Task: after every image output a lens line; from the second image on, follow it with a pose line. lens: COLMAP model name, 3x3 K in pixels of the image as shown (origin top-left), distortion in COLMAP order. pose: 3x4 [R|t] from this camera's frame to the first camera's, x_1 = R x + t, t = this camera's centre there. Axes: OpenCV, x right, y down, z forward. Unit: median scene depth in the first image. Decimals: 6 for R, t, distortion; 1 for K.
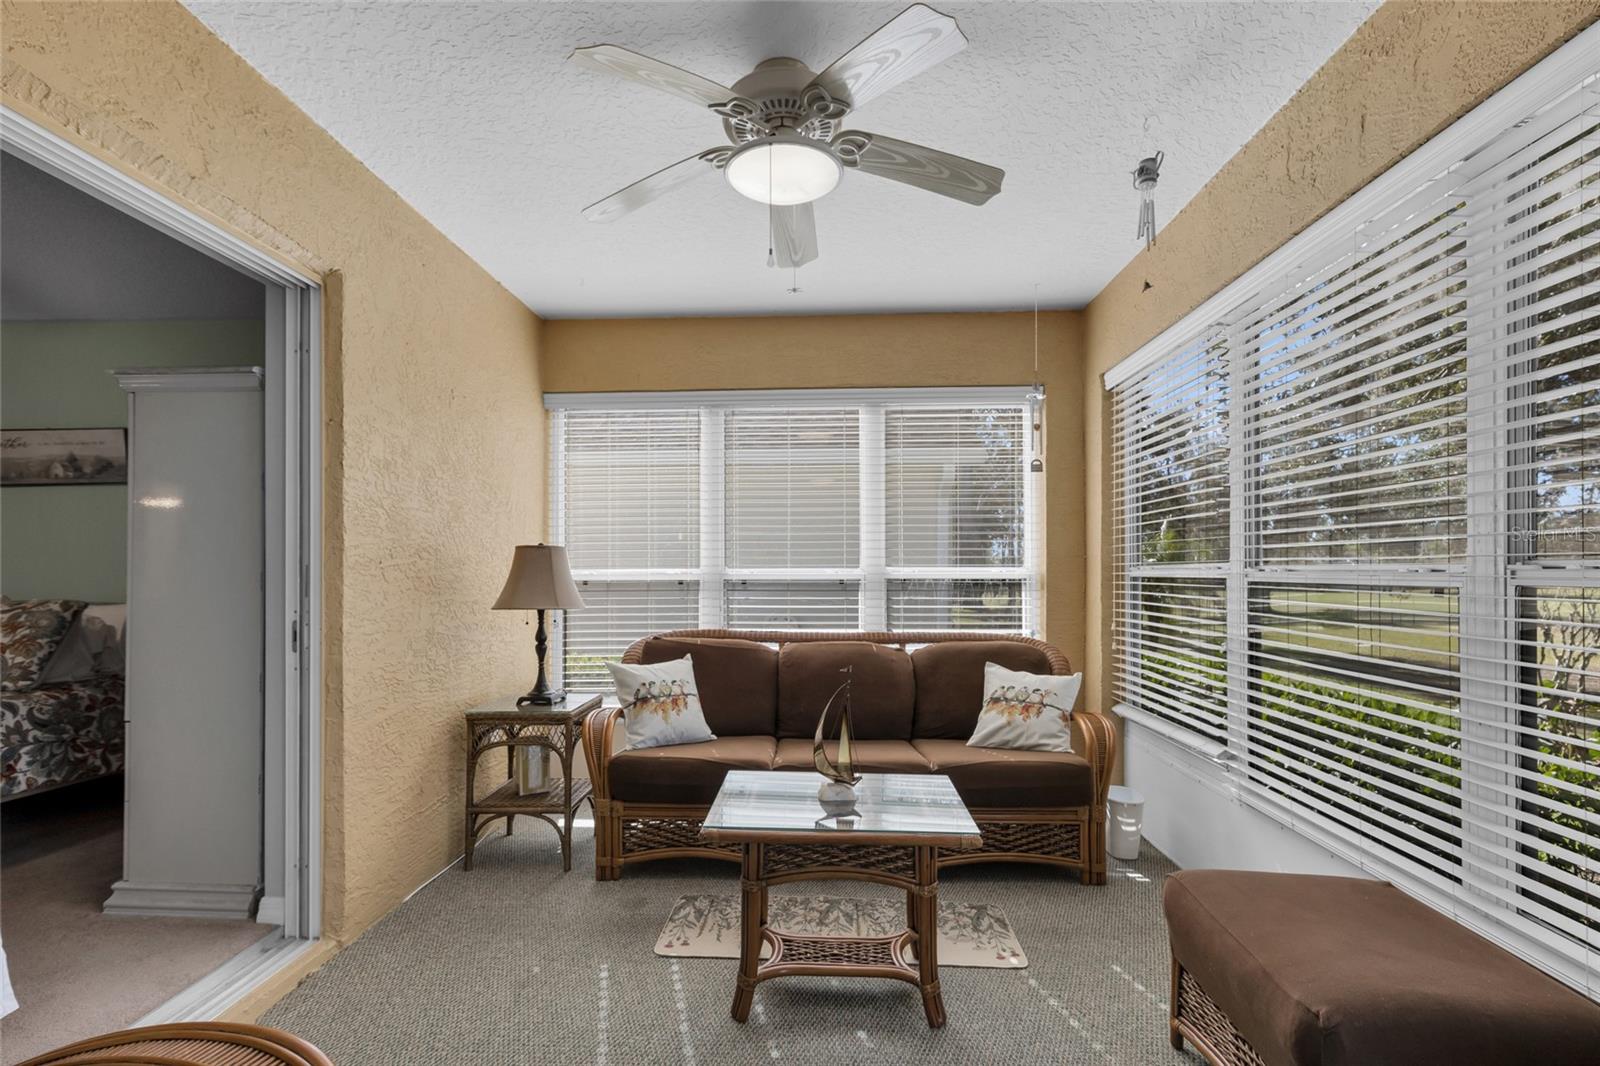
lens RADIAL K [[726.4, 0, 794.6], [0, 726.4, 569.5], [0, 0, 1]] dist [0.008851, -0.001172]
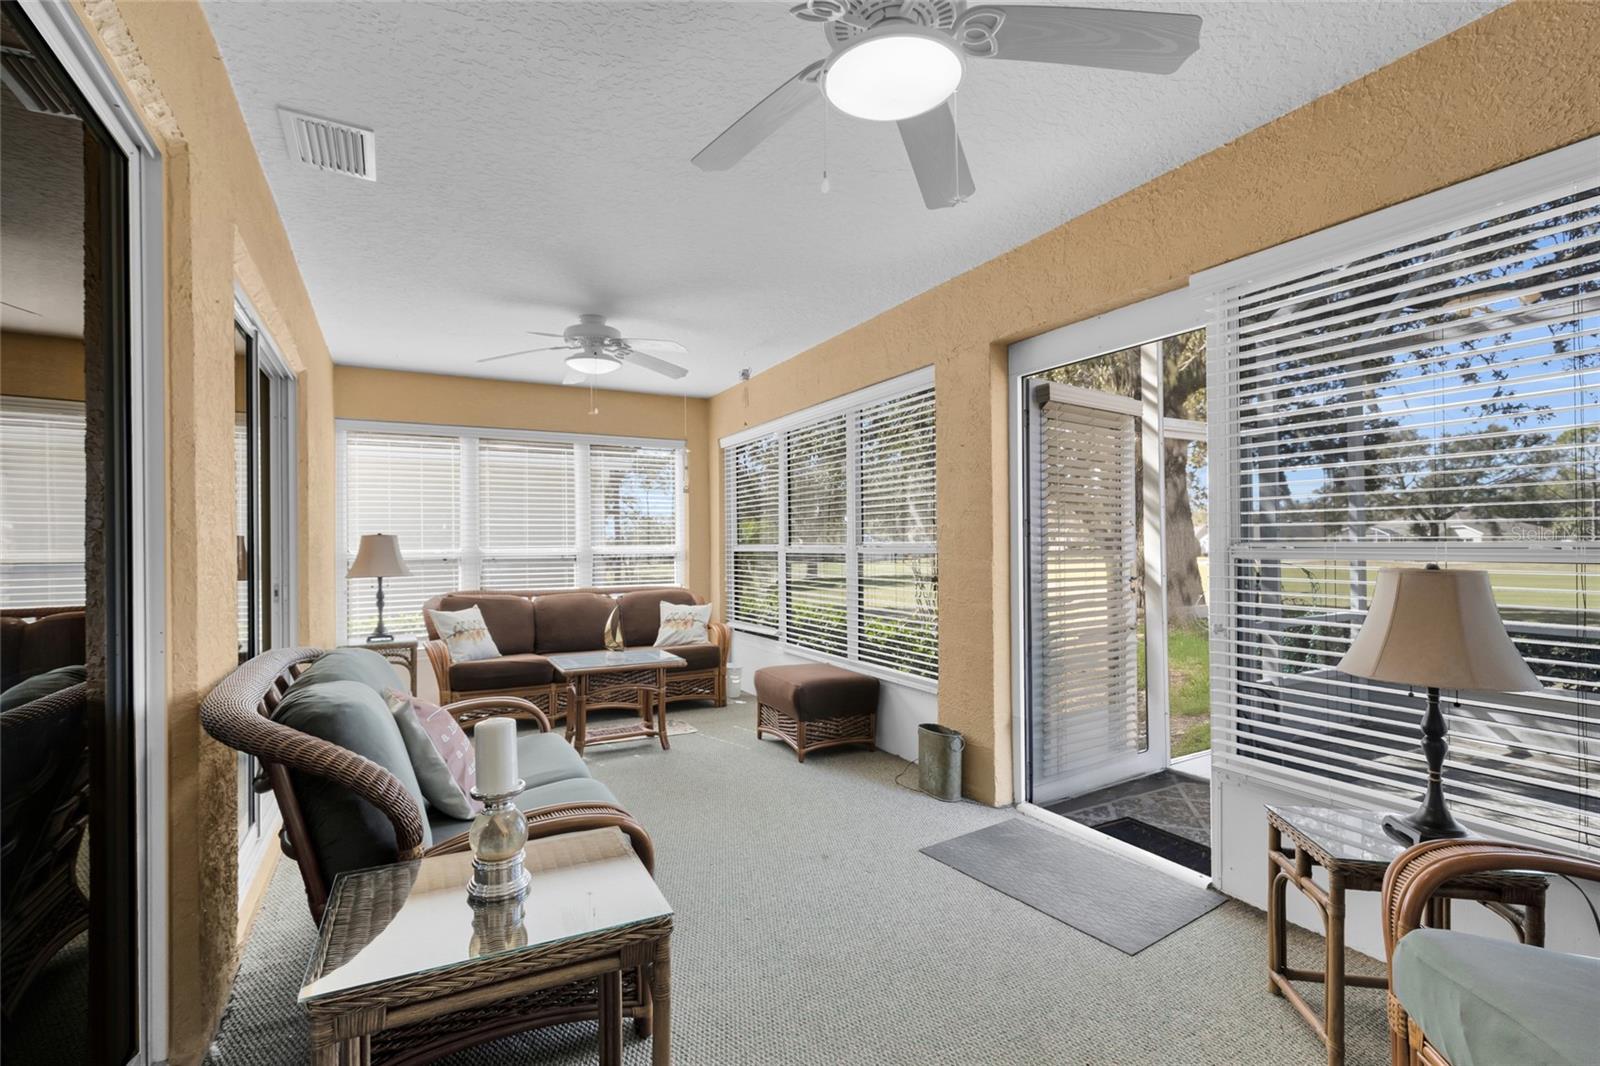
lens RADIAL K [[726.4, 0, 799.0], [0, 726.4, 541.5], [0, 0, 1]] dist [0.008851, -0.001172]
pose [[0.852074, -0.002675, 0.523414, -0.386028], [0.005792, 0.999974, -0.004318, -0.006603], [-0.523389, 0.006711, 0.852068, -0.698343]]
